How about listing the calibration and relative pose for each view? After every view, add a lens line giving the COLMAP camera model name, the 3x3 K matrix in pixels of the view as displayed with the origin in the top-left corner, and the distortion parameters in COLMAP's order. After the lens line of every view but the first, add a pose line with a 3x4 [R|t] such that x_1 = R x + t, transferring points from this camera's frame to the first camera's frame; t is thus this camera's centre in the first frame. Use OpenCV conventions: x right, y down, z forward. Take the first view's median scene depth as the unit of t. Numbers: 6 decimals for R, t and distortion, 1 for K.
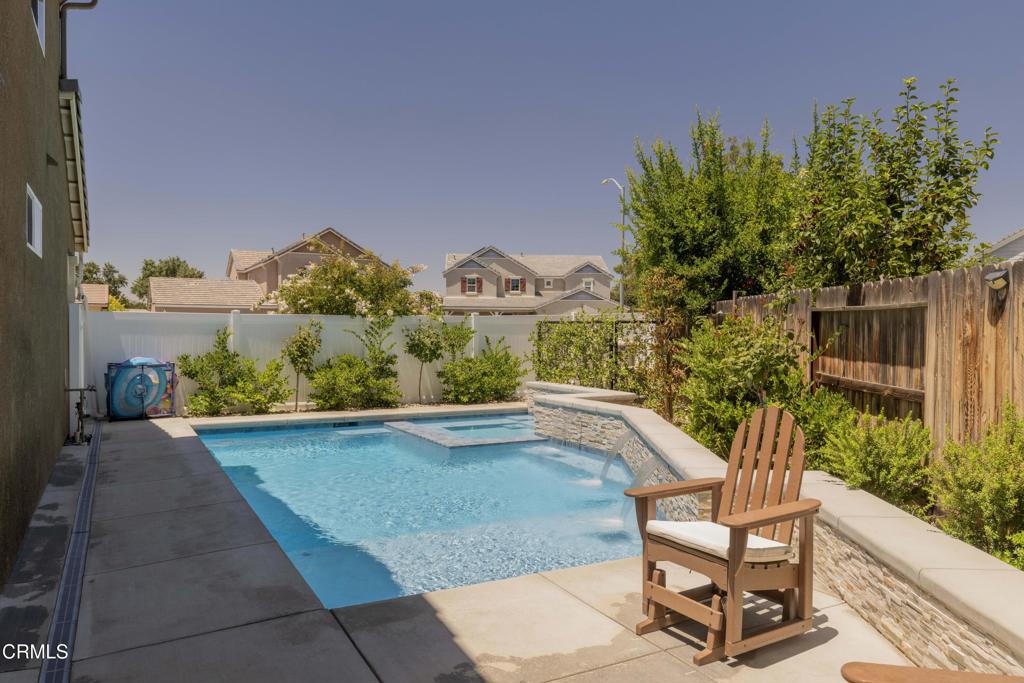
lens RADIAL K [[762.0, 0, 503.8], [0, 762.0, 341.5], [0, 0, 1]] dist [-0.008281, 0.000368]
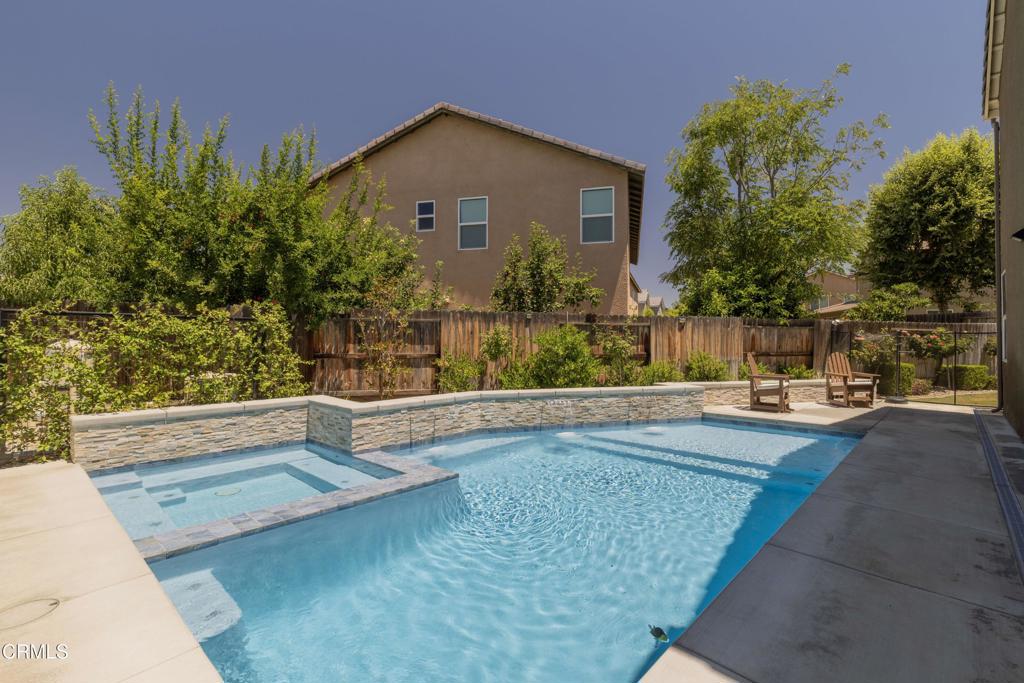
lens RADIAL K [[473.1, 0, 512.0], [0, 473.1, 341.5], [0, 0, 1]] dist [-0.000967, -0.000616]
pose [[-0.346705, -0.005242, 0.937959, -0.505947], [0.012085, 0.999876, 0.010055, -0.003350], [-0.937896, 0.014822, -0.346599, 1.029268]]
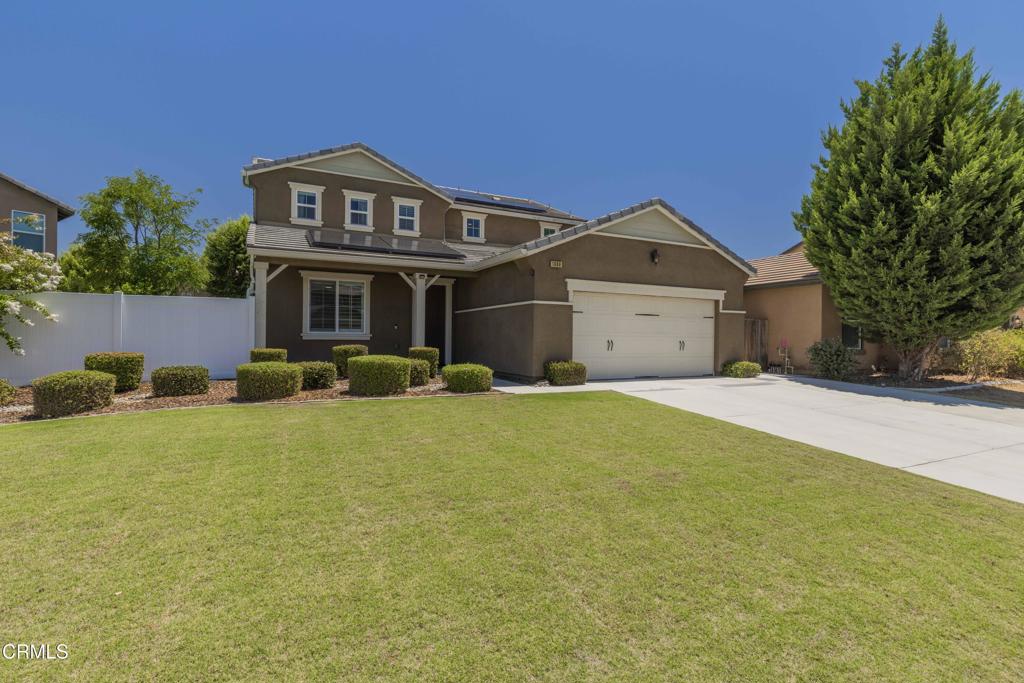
lens RADIAL K [[503.3, 0, 513.7], [0, 503.3, 339.4], [0, 0, 1]] dist [0.001316, 0.000197]
pose [[-0.999843, -0.017197, 0.004344, -0.758706], [-0.017109, 0.999662, 0.019593, -0.001038], [-0.004679, 0.019516, -0.999799, 1.466202]]
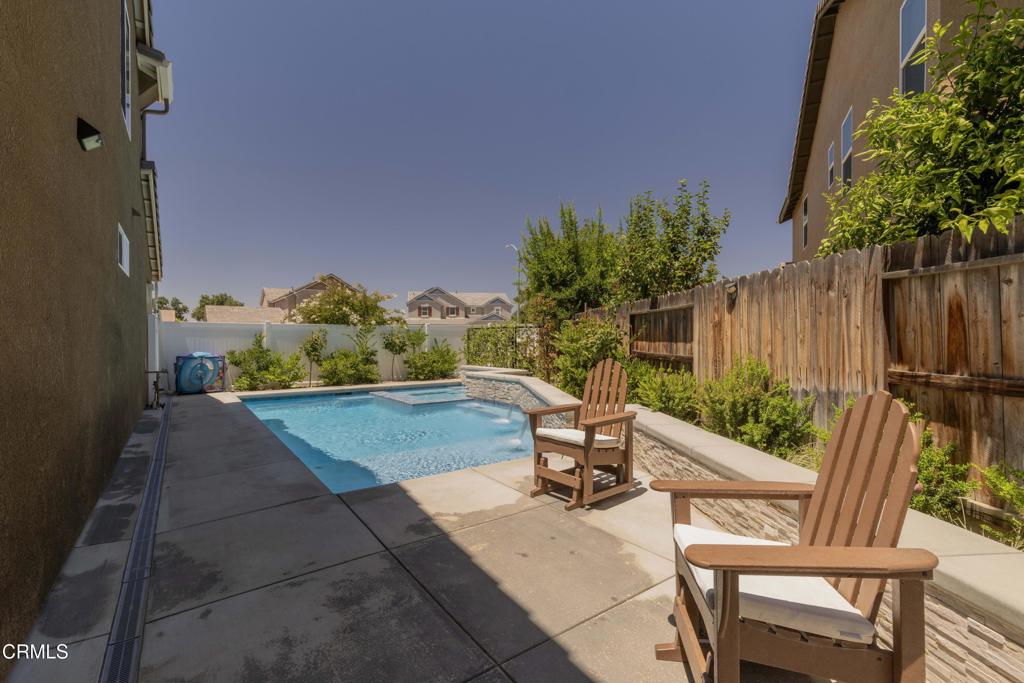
lens RADIAL K [[473.1, 0, 512.0], [0, 473.1, 341.5], [0, 0, 1]] dist [-0.000967, -0.000616]
pose [[0.990188, -0.008388, 0.139492, -0.001917], [0.010175, 0.999875, -0.012106, 0.019797], [-0.139373, 0.013407, 0.990149, -0.003874]]
